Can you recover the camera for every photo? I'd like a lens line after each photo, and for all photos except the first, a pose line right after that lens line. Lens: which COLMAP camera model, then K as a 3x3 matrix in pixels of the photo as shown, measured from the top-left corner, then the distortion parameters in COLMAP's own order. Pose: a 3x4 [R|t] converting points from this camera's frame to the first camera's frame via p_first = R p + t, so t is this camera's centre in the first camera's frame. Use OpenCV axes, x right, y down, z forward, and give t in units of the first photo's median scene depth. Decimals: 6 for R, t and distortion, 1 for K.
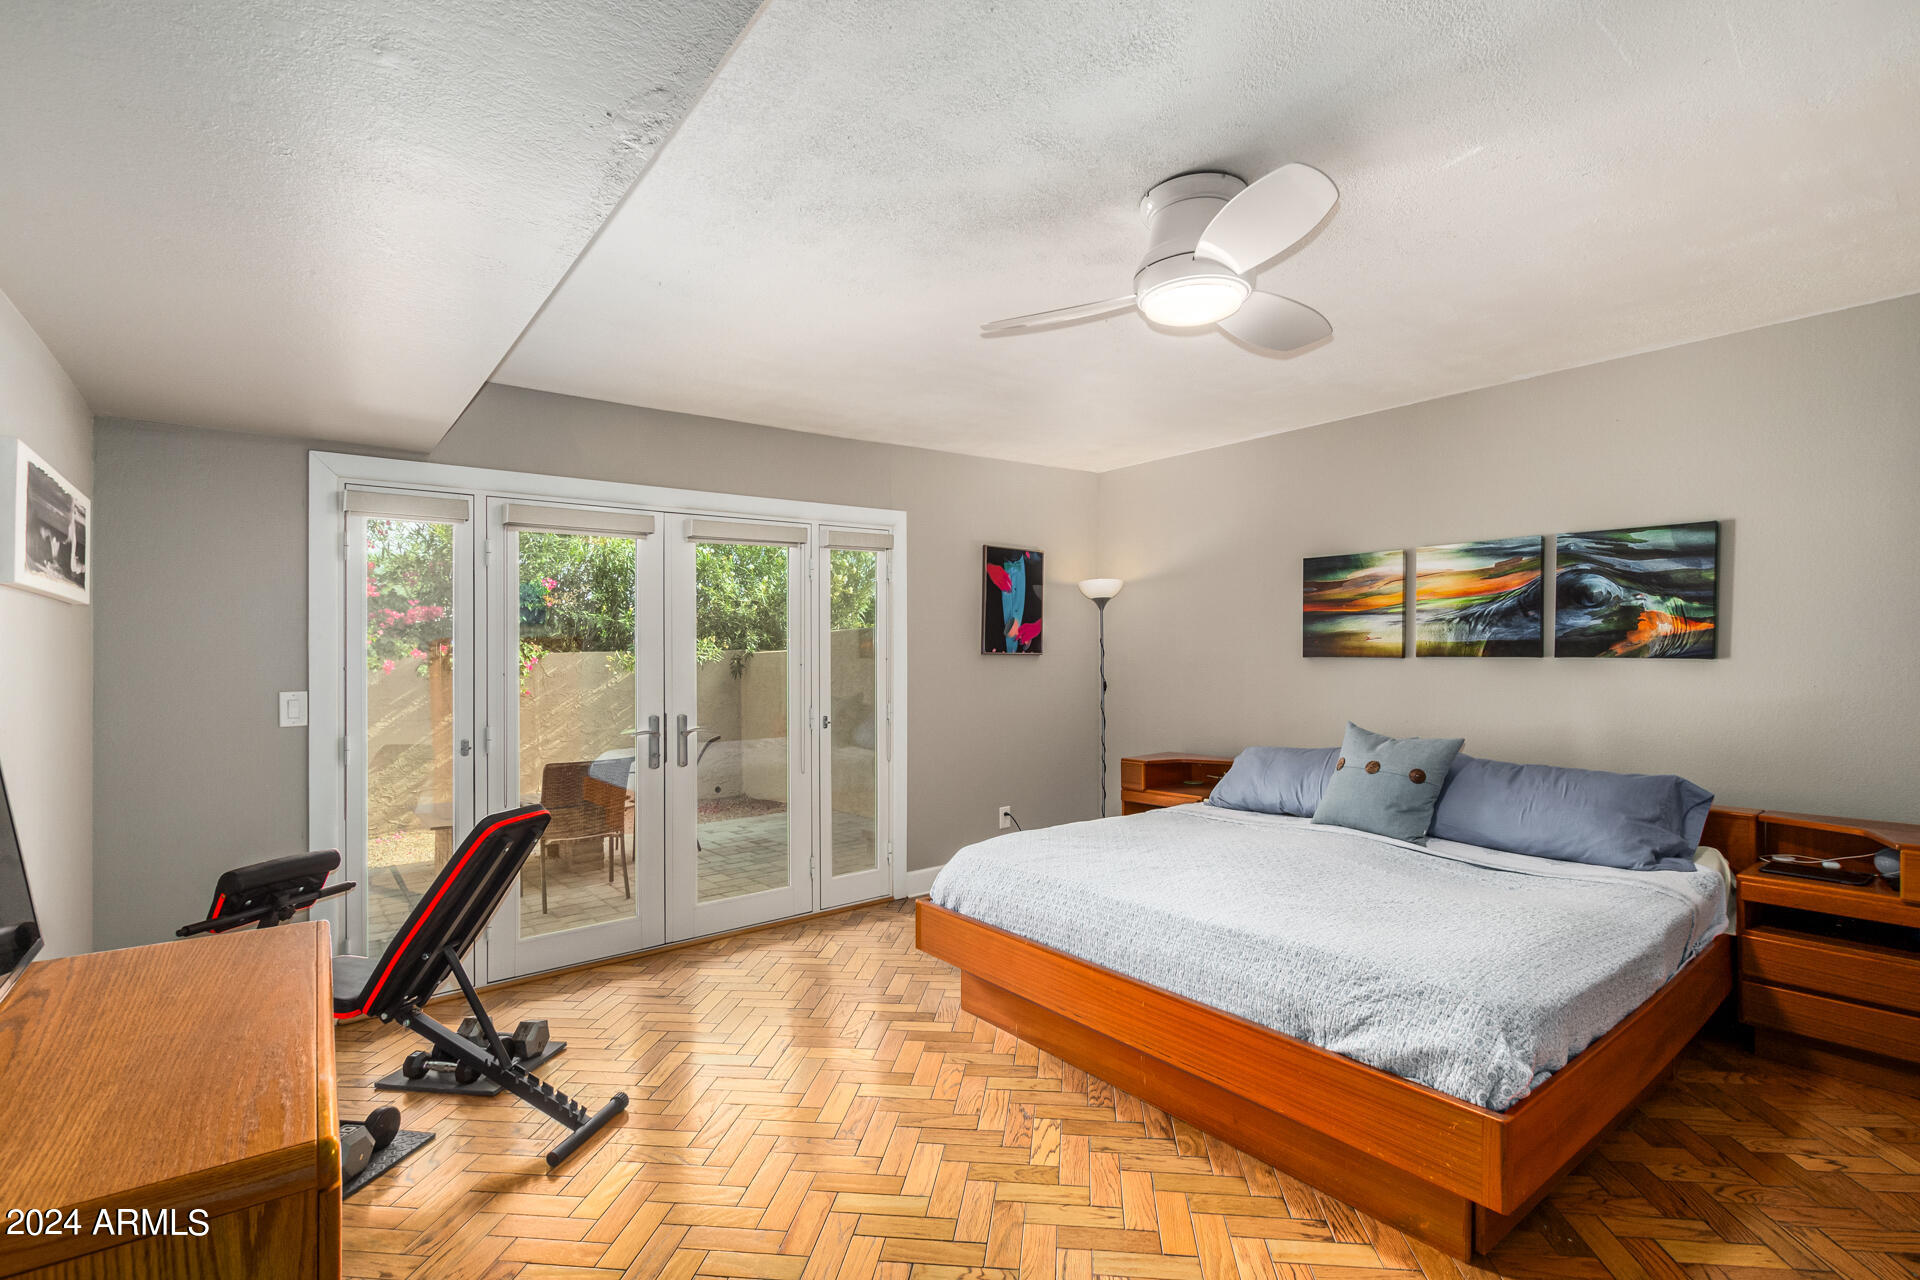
lens RADIAL K [[891.8, 0, 973.4], [0, 891.8, 639.0], [0, 0, 1]] dist [-0.001414, 0.000217]
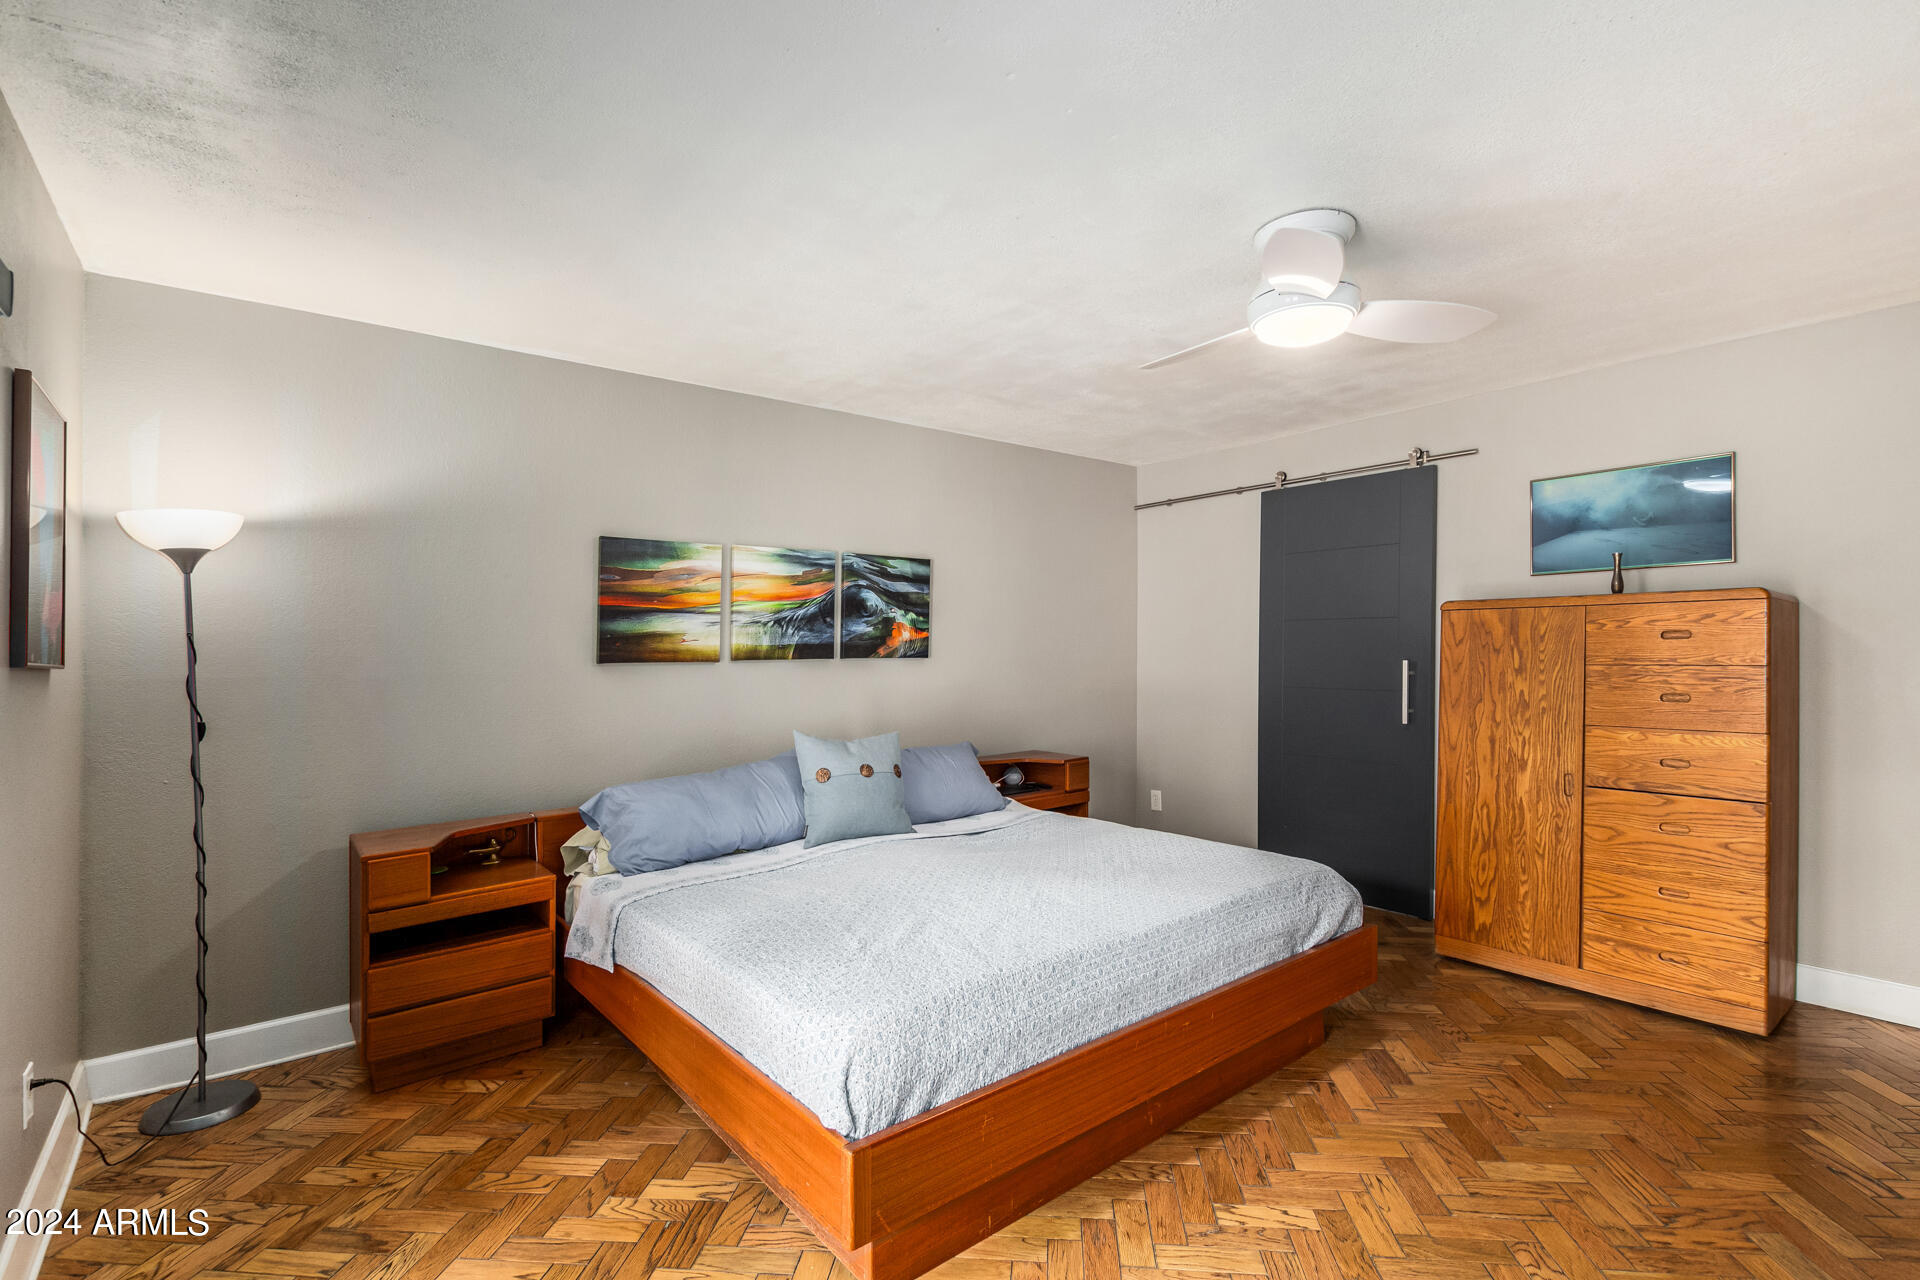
lens RADIAL K [[891.8, 0, 973.2], [0, 891.8, 649.9], [0, 0, 1]] dist [-0.001414, 0.000217]
pose [[-0.019262, 0.009198, 0.999772, -0.494815], [0.002321, 0.999955, -0.009155, 0.019587], [-0.999812, 0.002144, -0.019283, 0.836720]]
